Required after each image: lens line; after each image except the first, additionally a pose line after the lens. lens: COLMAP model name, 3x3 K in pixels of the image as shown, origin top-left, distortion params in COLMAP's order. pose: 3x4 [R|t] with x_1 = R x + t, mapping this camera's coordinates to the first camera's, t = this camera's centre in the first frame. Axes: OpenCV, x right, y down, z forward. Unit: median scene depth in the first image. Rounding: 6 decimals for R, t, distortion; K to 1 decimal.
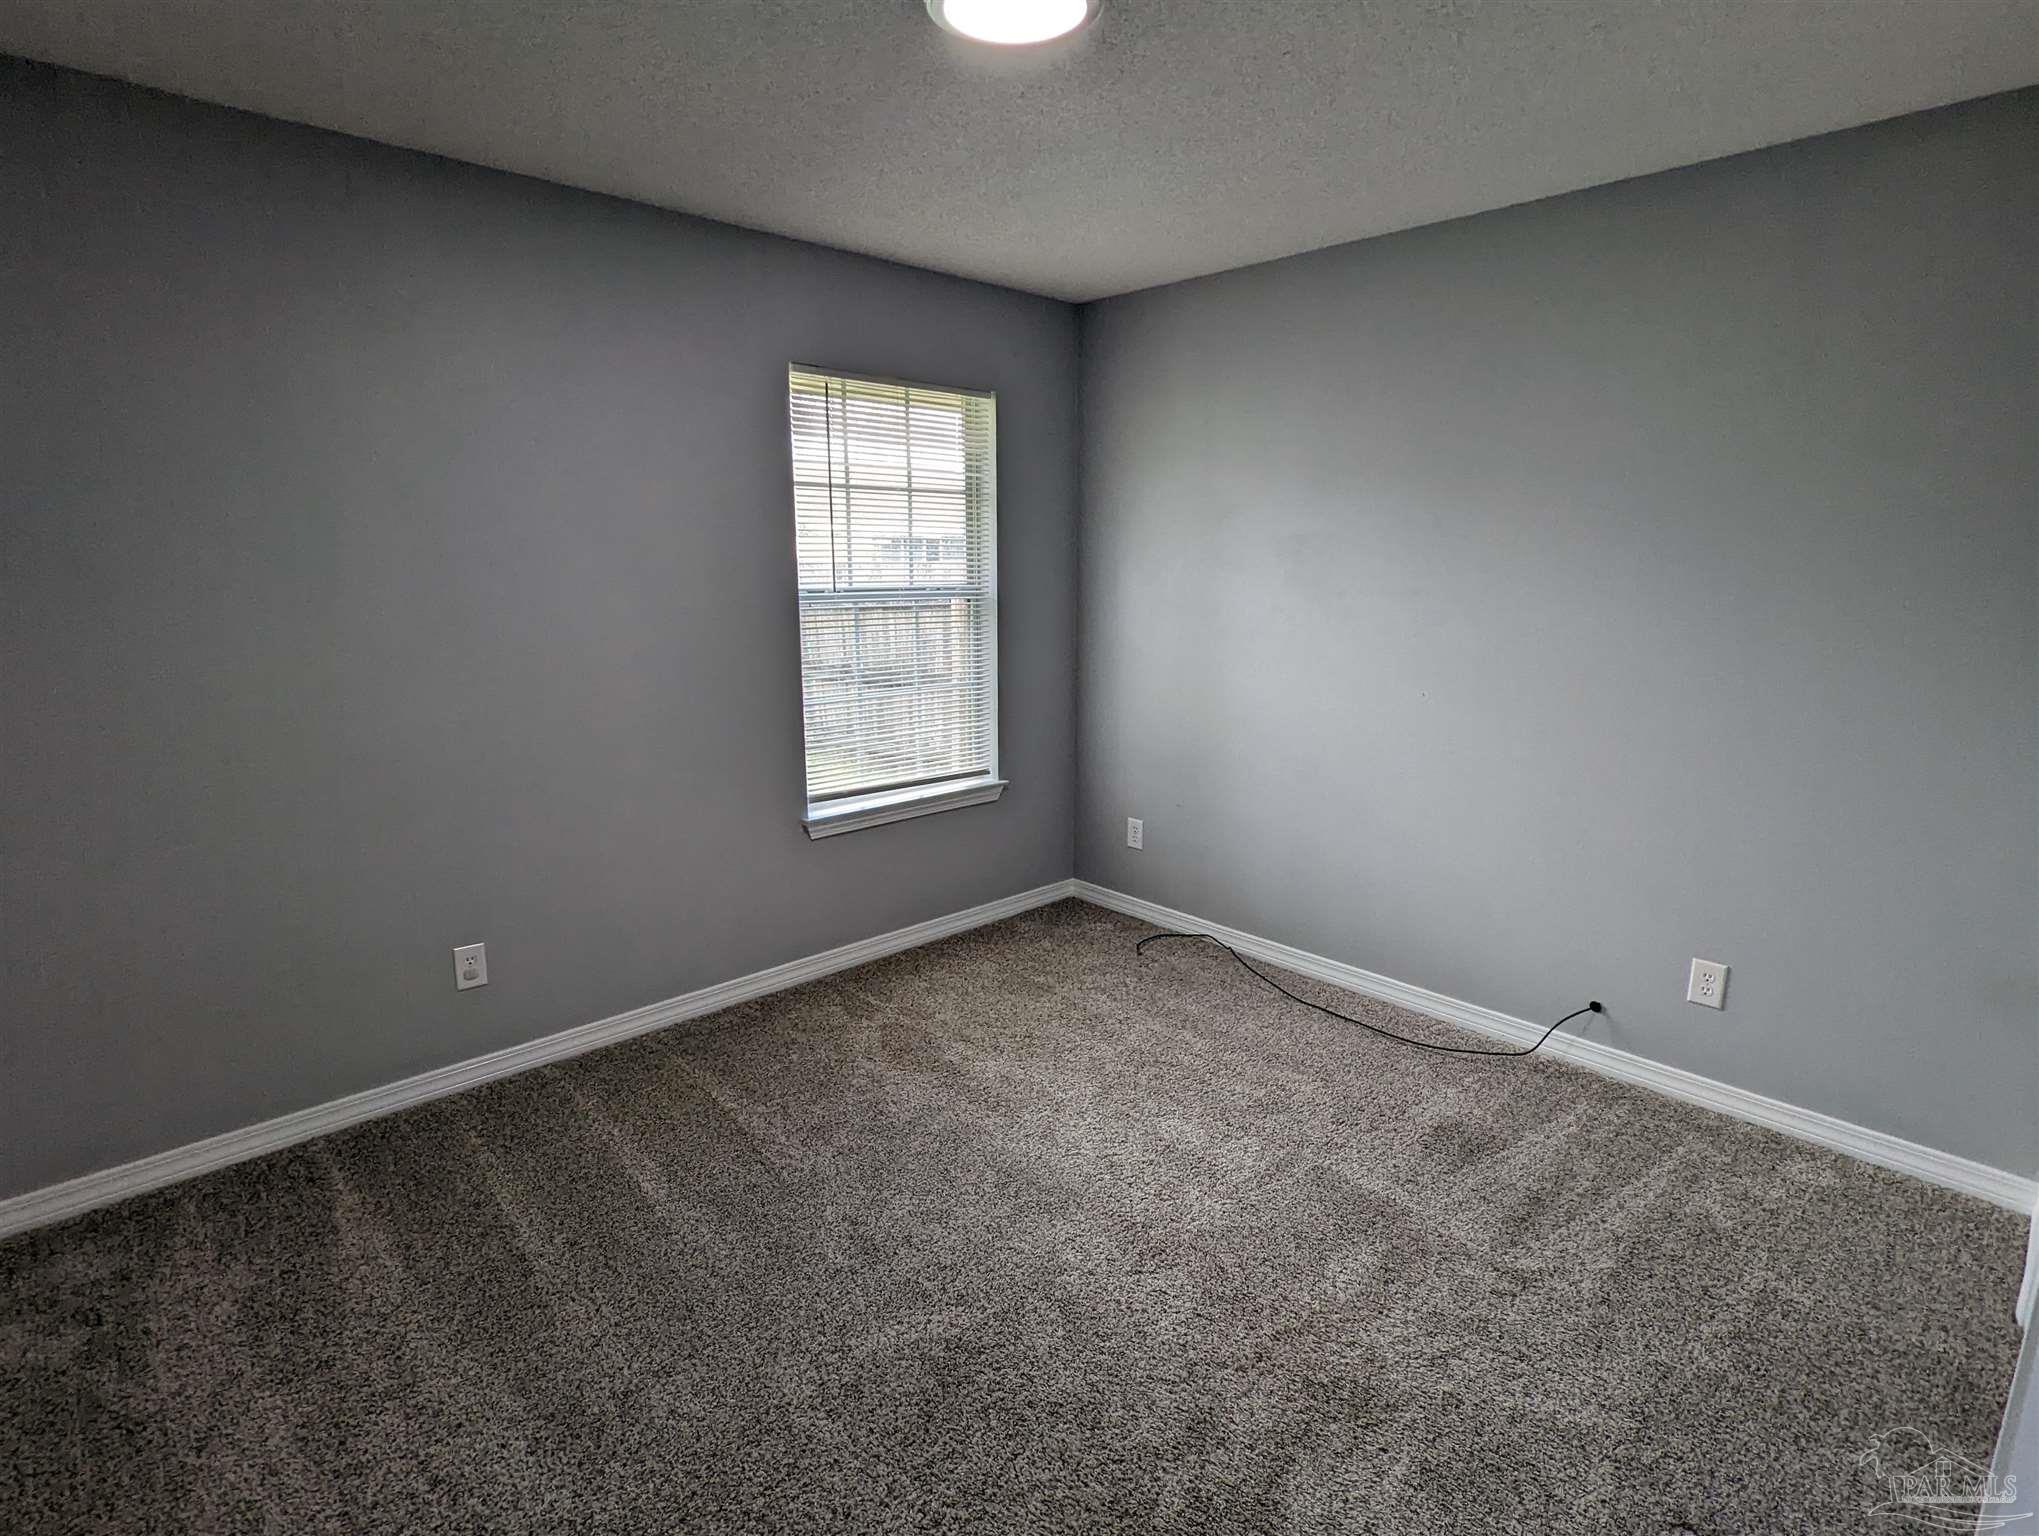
lens RADIAL K [[990.8, 0, 1015.8], [0, 990.8, 768.8], [0, 0, 1]] dist [-0.000382, -0.000621]
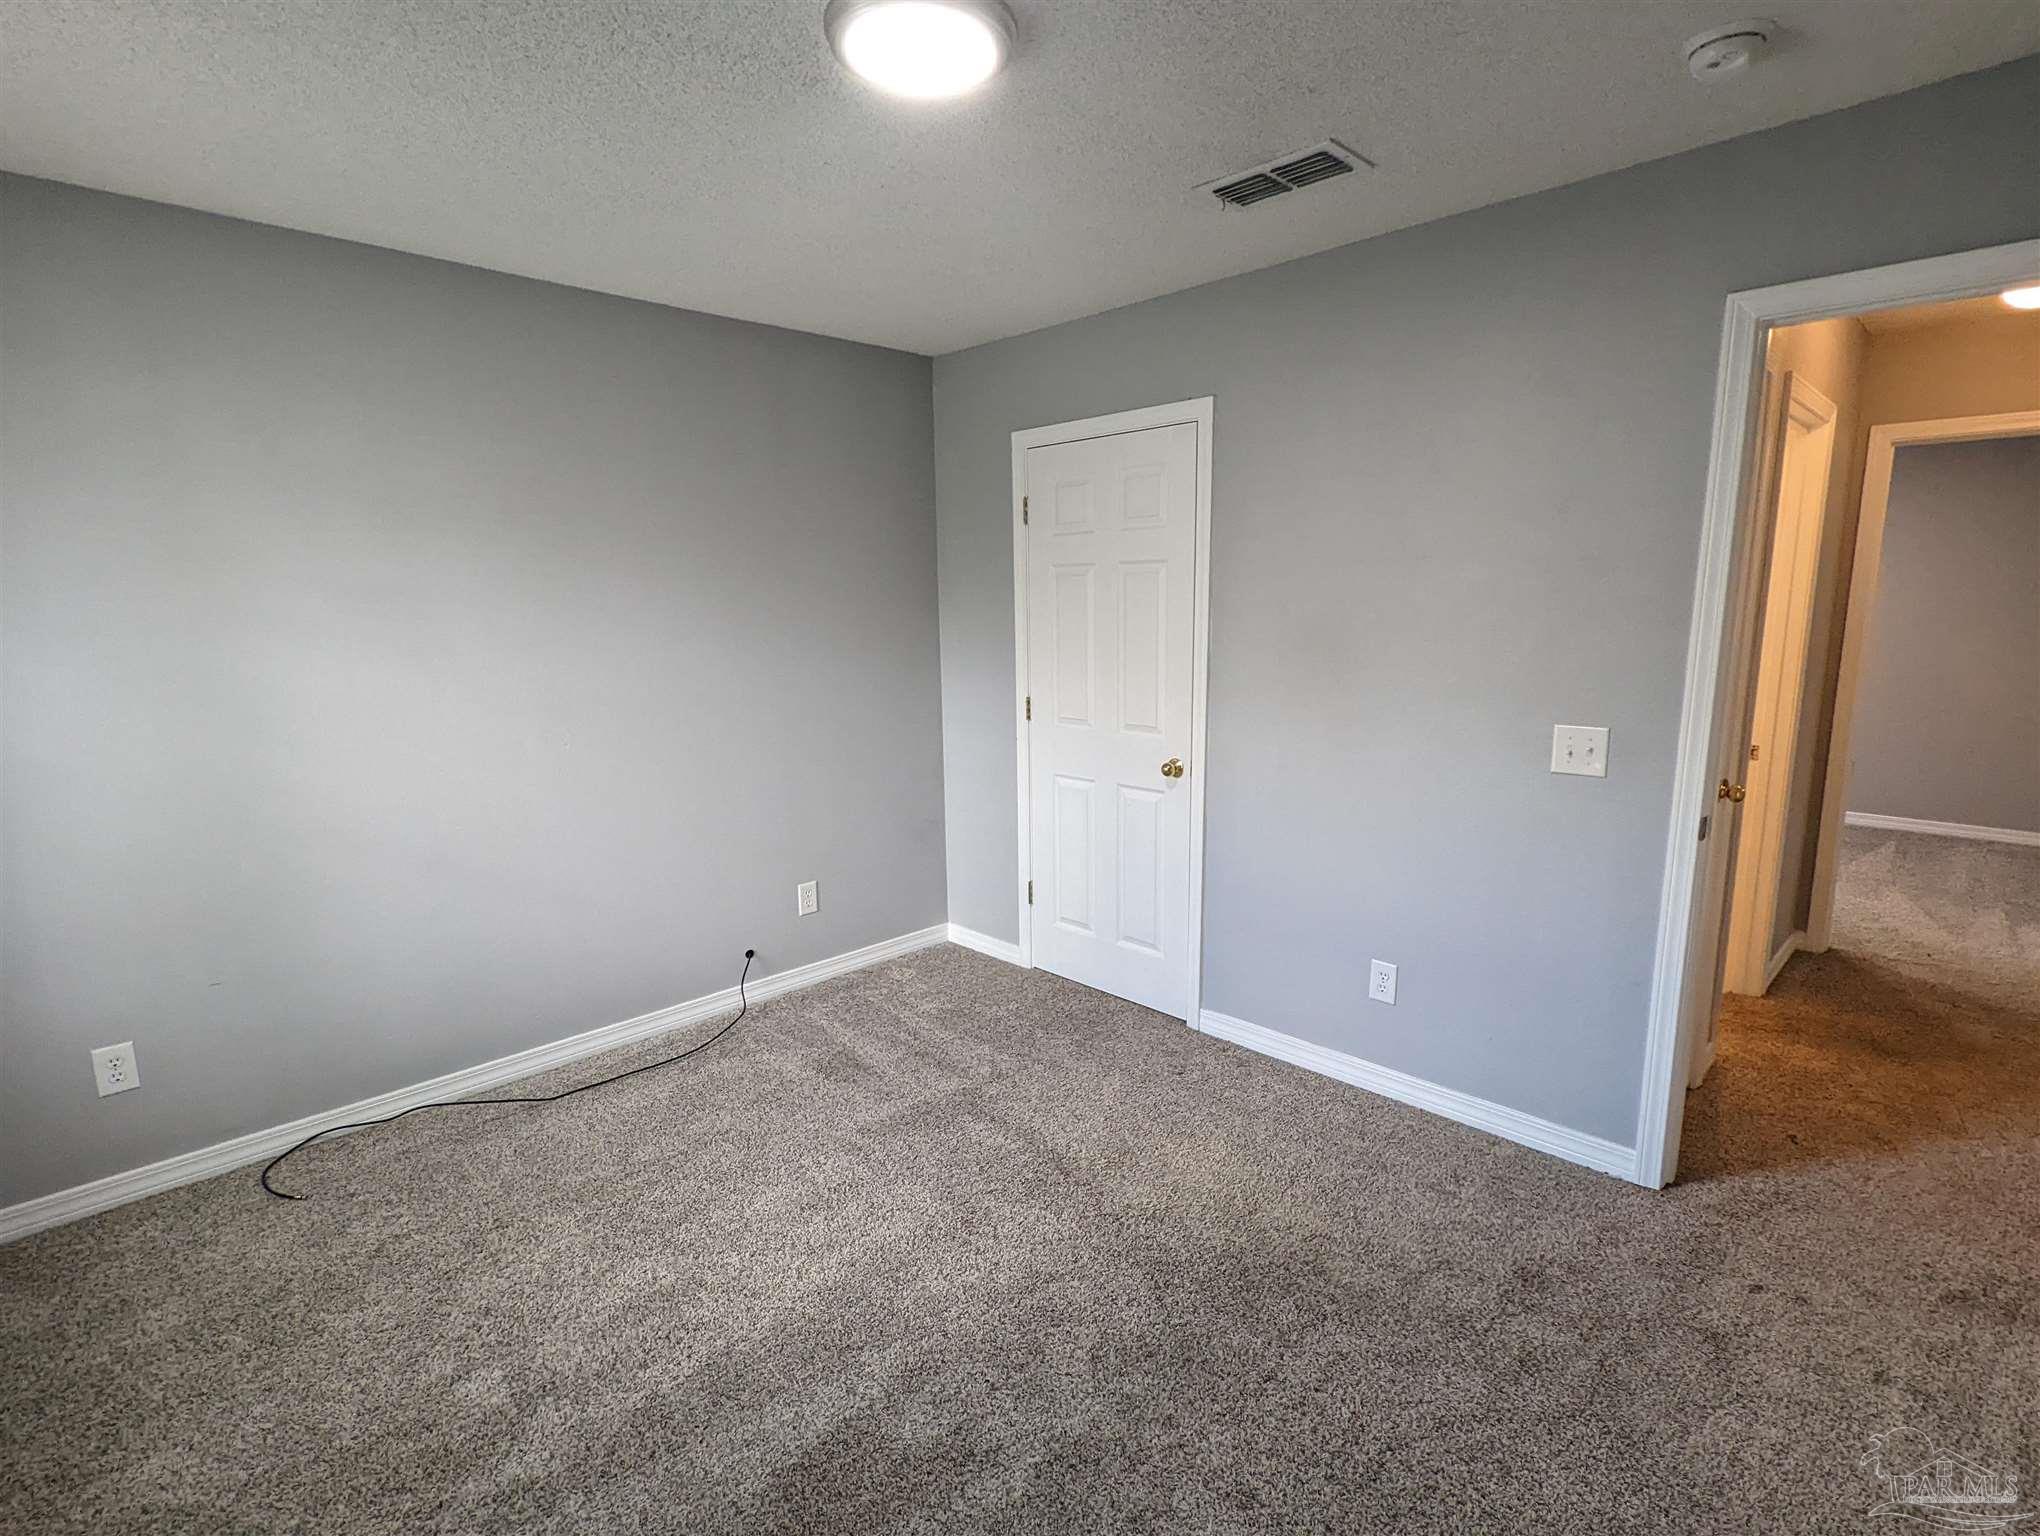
lens RADIAL K [[991.3, 0, 1016.3], [0, 991.3, 768.8], [0, 0, 1]] dist [-0.000382, -0.000621]
pose [[0.000952, -0.180191, 0.983631, -0.671896], [0.217543, 0.960112, 0.175672, -0.147474], [-0.976050, 0.213815, 0.040113, 0.608277]]
